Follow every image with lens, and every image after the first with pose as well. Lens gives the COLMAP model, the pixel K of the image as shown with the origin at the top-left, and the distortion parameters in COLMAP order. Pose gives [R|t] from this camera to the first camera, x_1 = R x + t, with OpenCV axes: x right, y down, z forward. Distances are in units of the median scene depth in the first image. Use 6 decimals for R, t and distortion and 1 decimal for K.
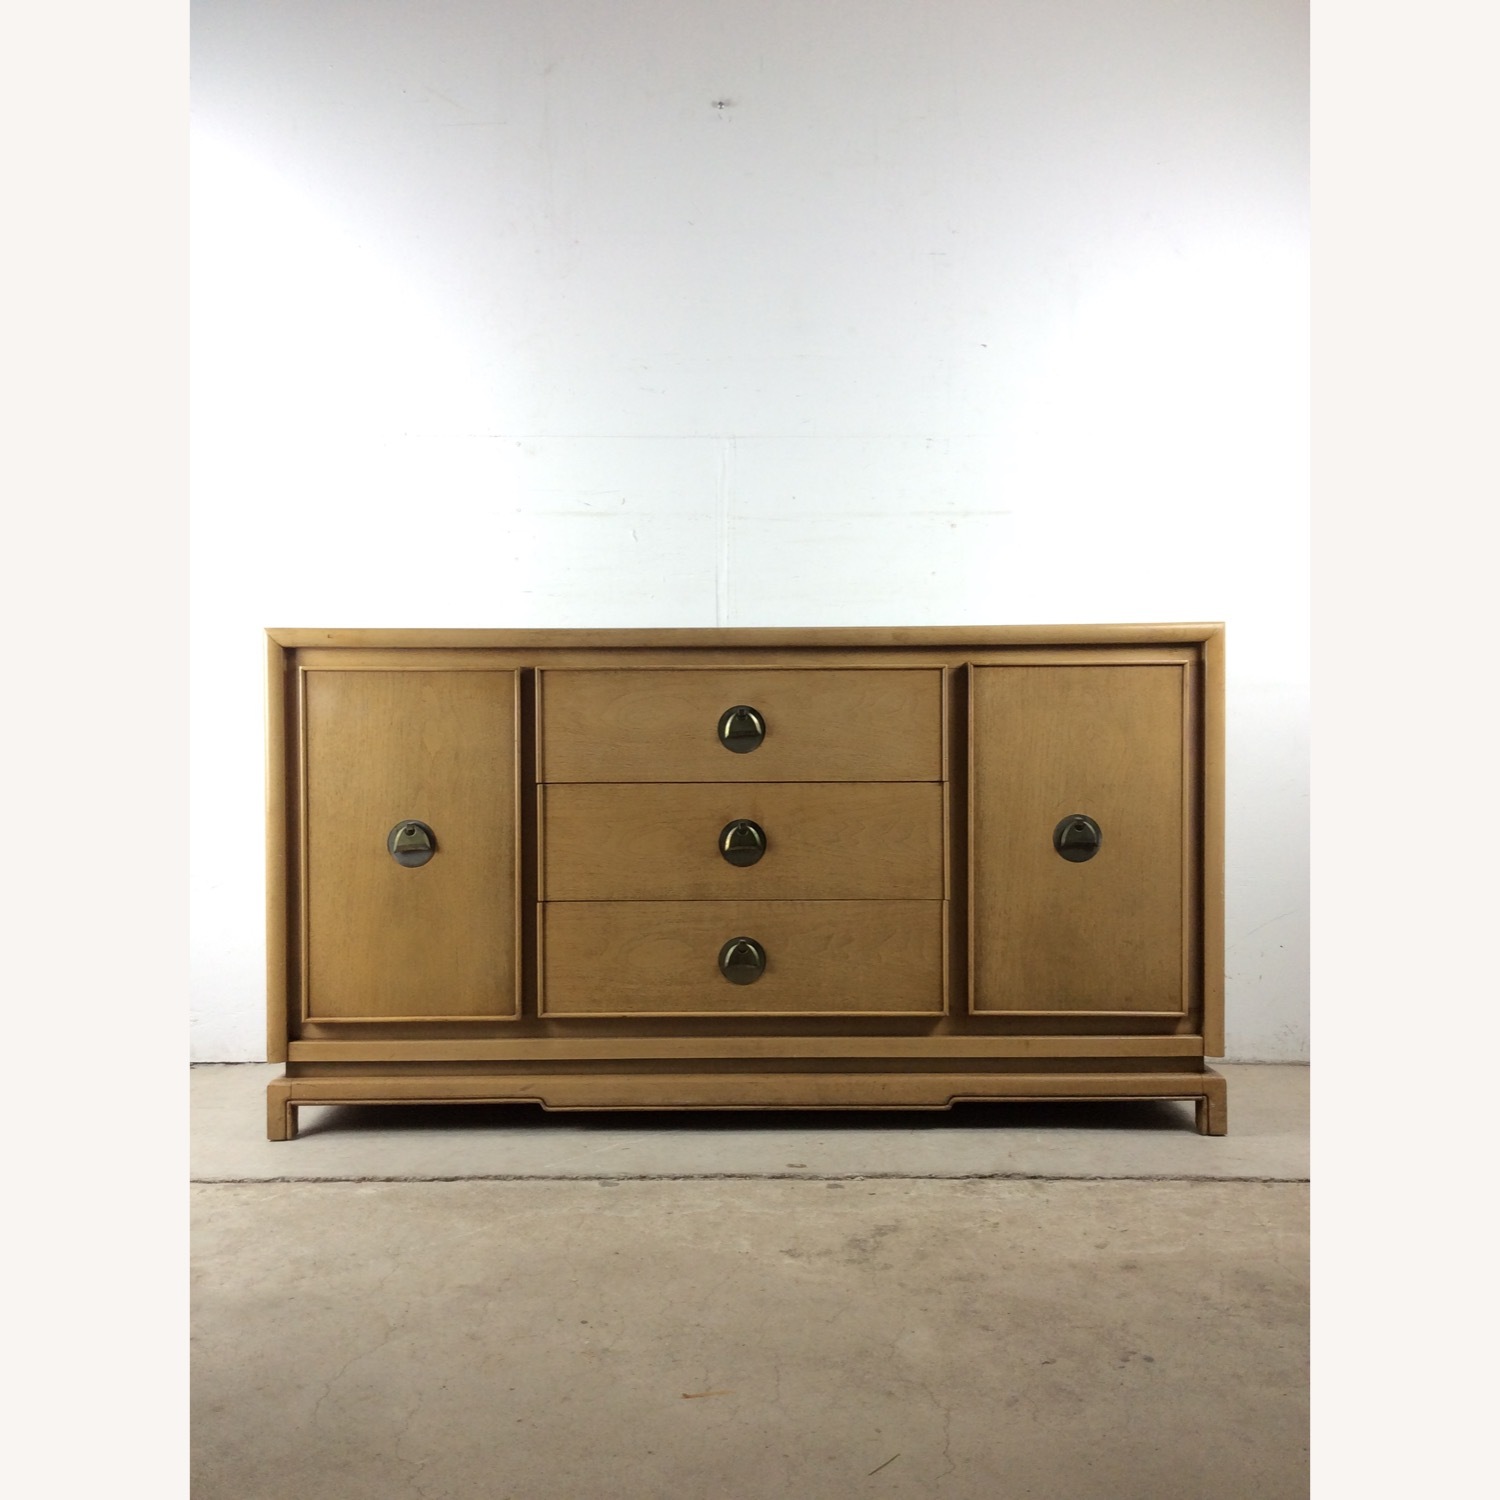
lens RADIAL K [[1359.2, 0, 743.1], [0, 1359.2, 745.4], [0, 0, 1]] dist [0.102688, -0.201437]
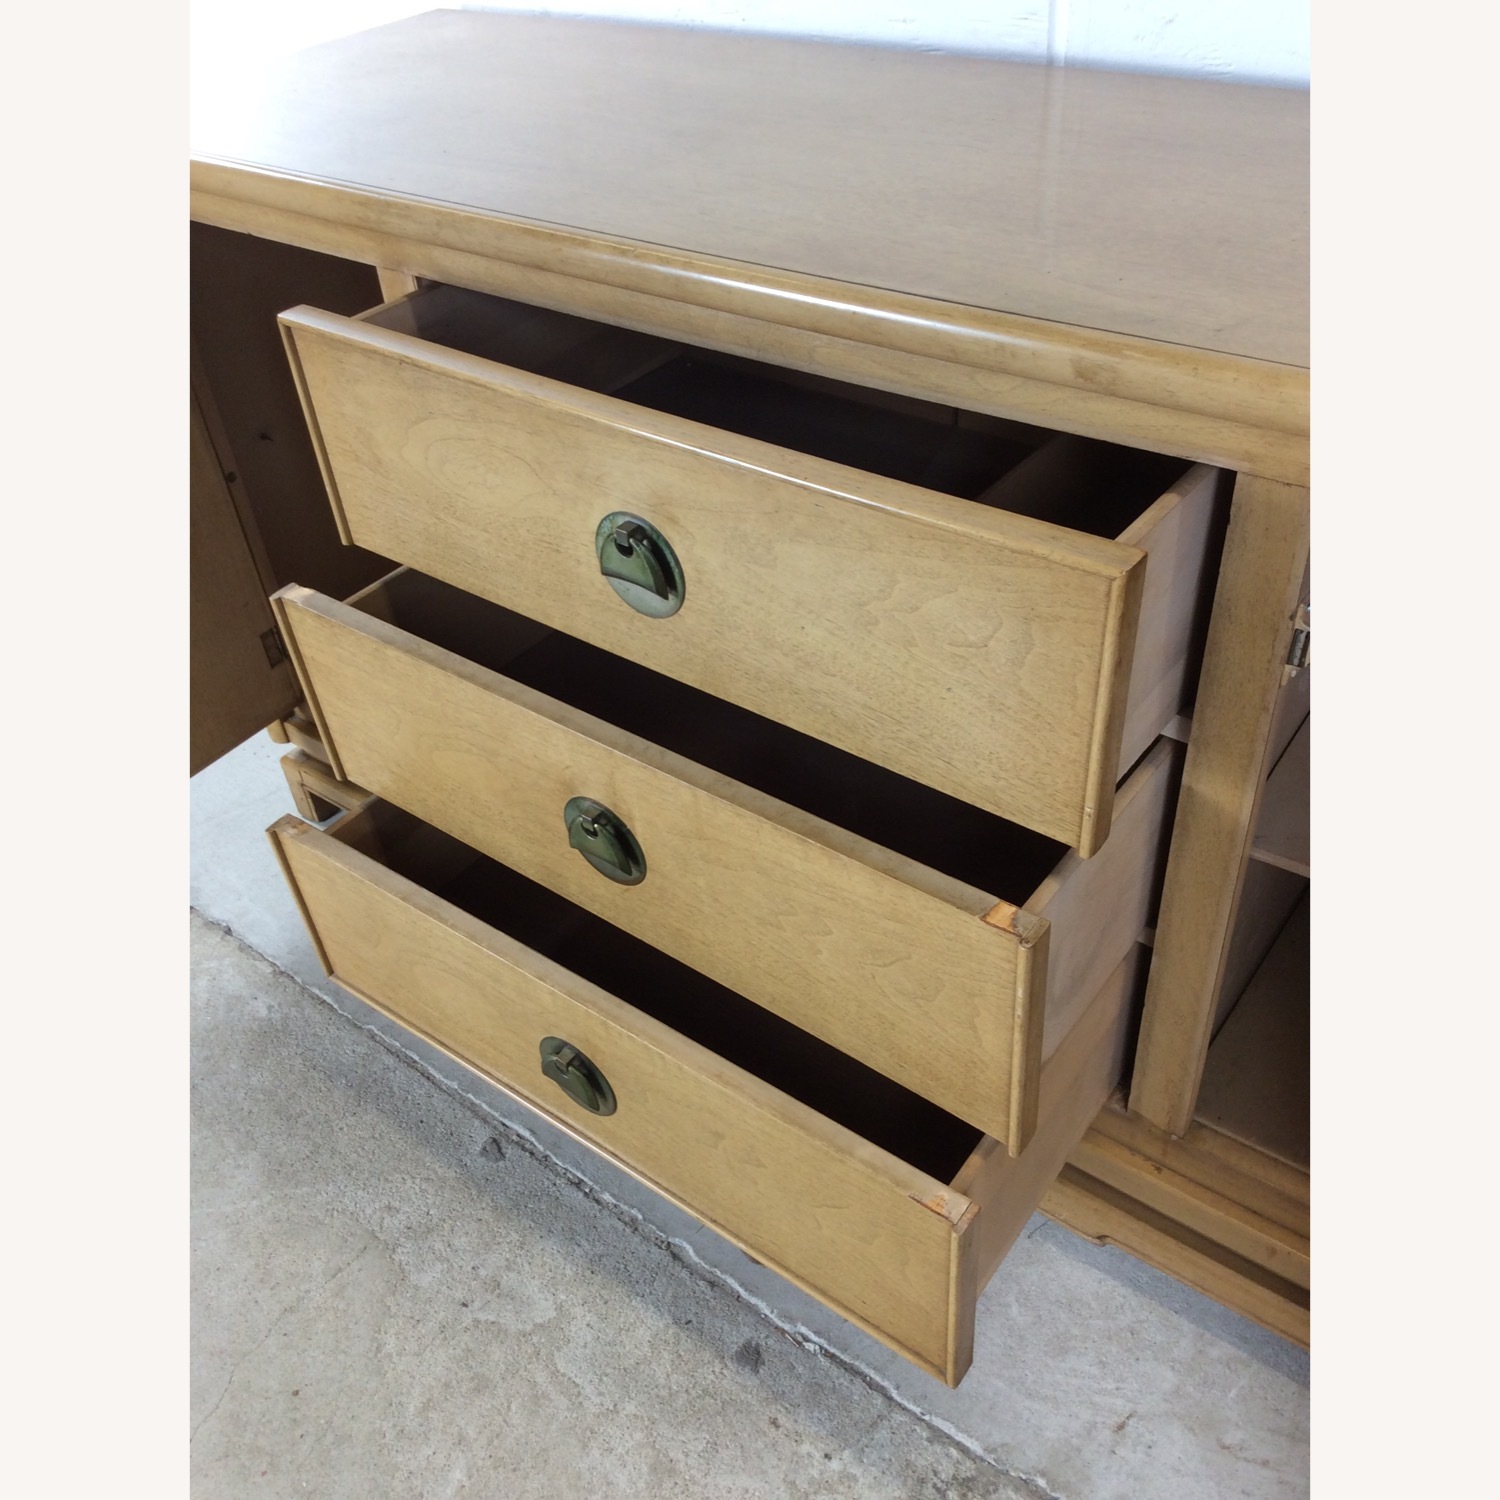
lens RADIAL K [[1379.1, 0, 746.2], [0, 1379.1, 758.0], [0, 0, 1]] dist [0.090944, -0.156905]
pose [[0.794726, 0.341583, -0.501729, 0.247901], [0.053317, 0.784133, 0.618298, -0.218423], [0.604622, -0.518128, 0.604959, 0.694603]]
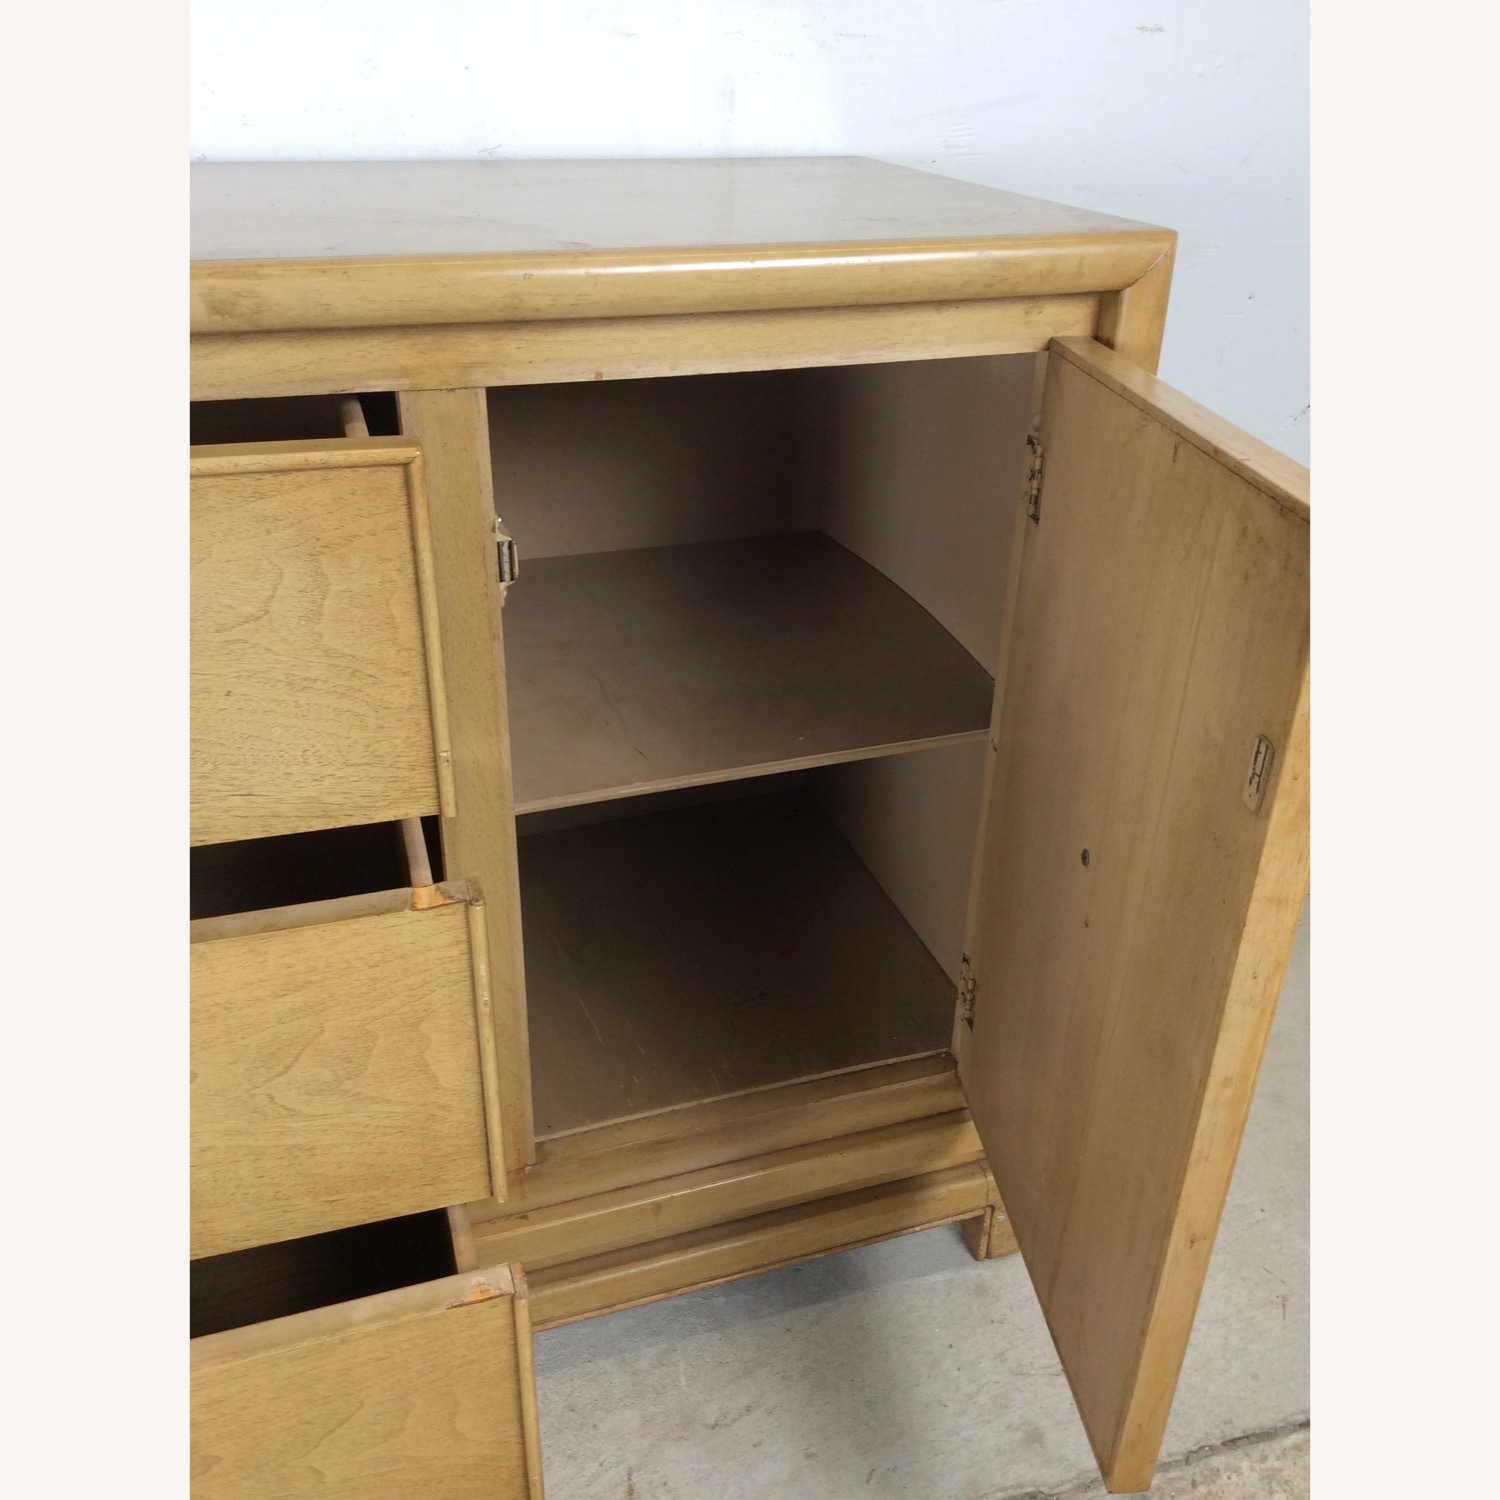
lens RADIAL K [[1363.4, 0, 744.9], [0, 1363.4, 758.8], [0, 0, 1]] dist [0.110121, -0.189351]
pose [[0.949685, -0.125105, 0.287137, 0.121806], [-0.019651, 0.891158, 0.453268, -0.129066], [-0.312590, -0.436104, 0.843860, 0.668316]]
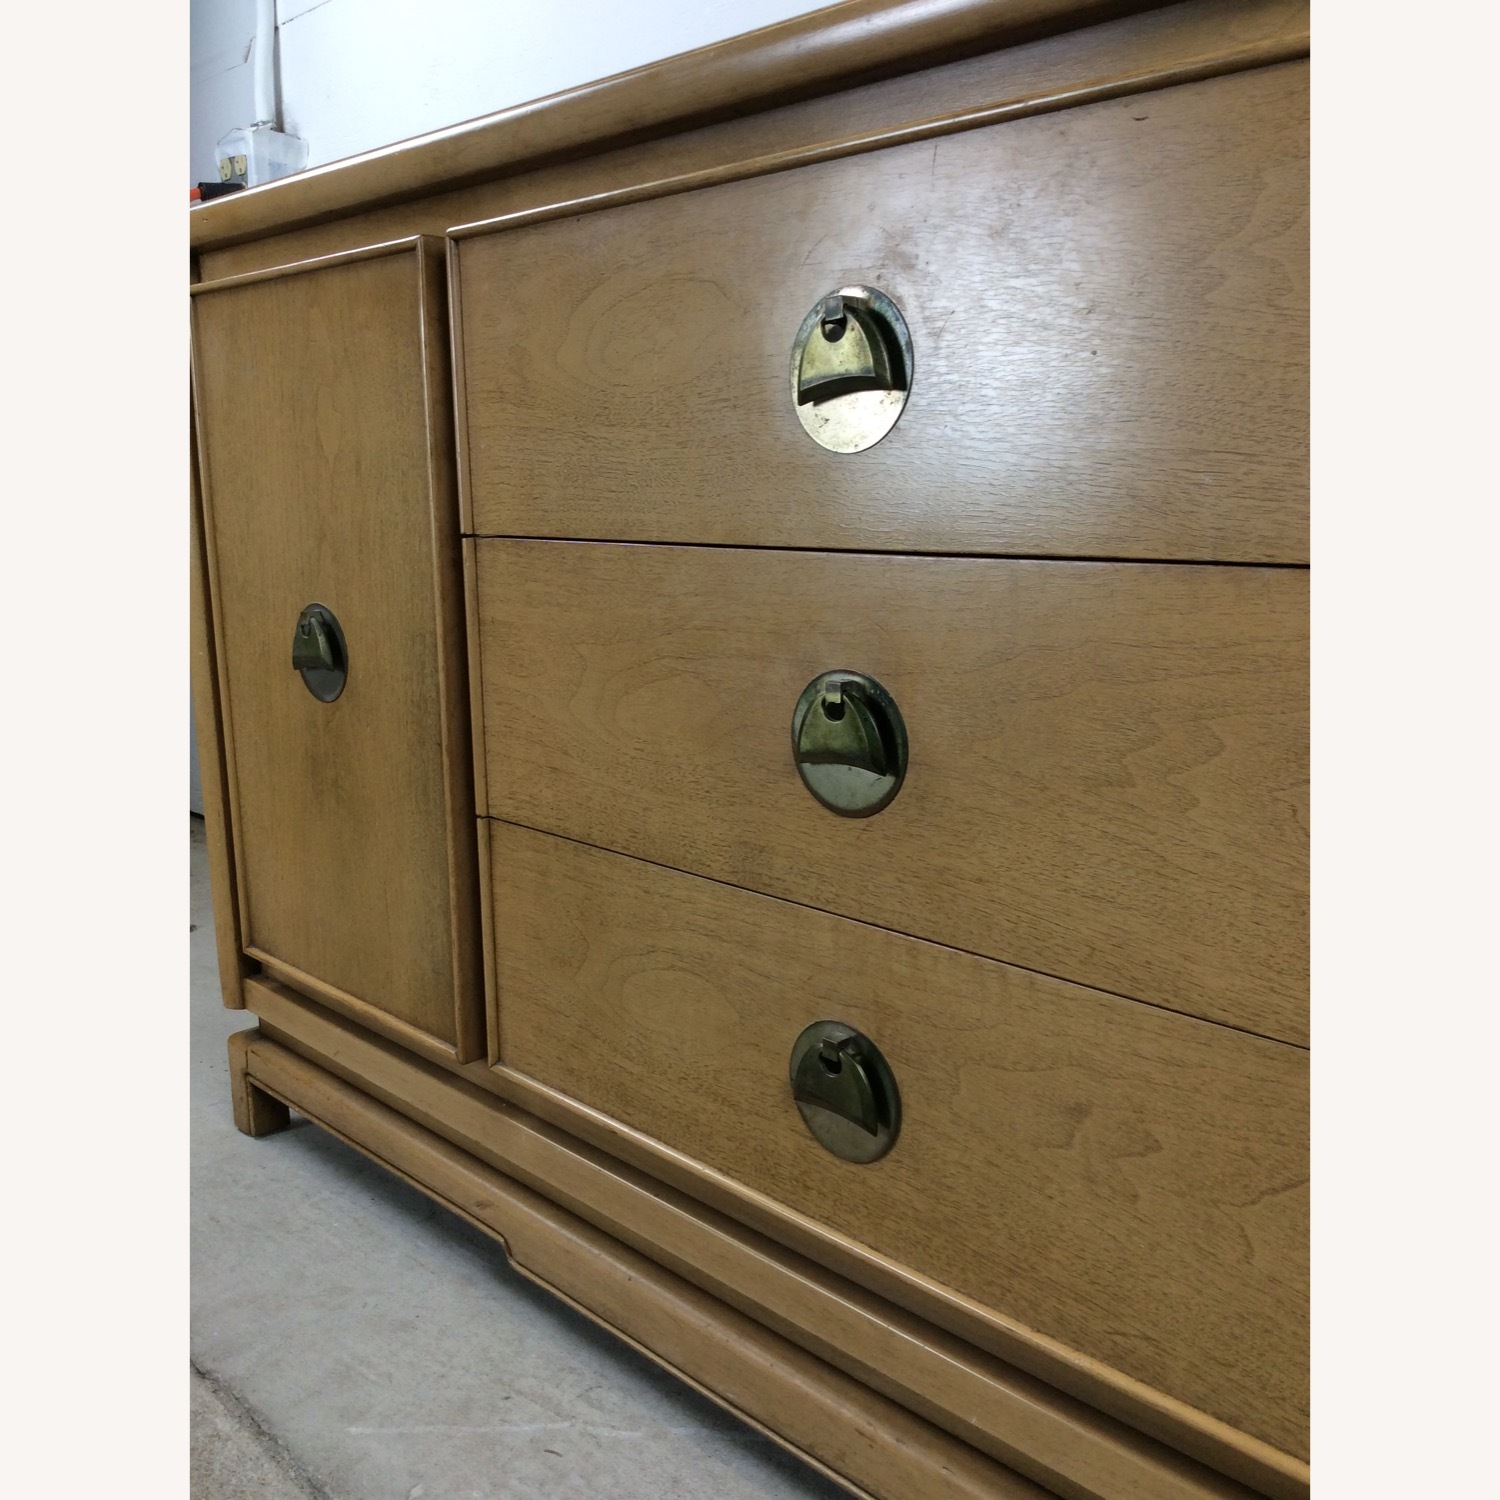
lens RADIAL K [[1363.4, 0, 744.9], [0, 1363.4, 758.8], [0, 0, 1]] dist [0.110121, -0.189351]
pose [[0.712254, 0.139979, -0.687822, 0.201820], [-0.007203, 0.981320, 0.192249, 0.014137], [0.701884, -0.131976, 0.699958, 0.761527]]
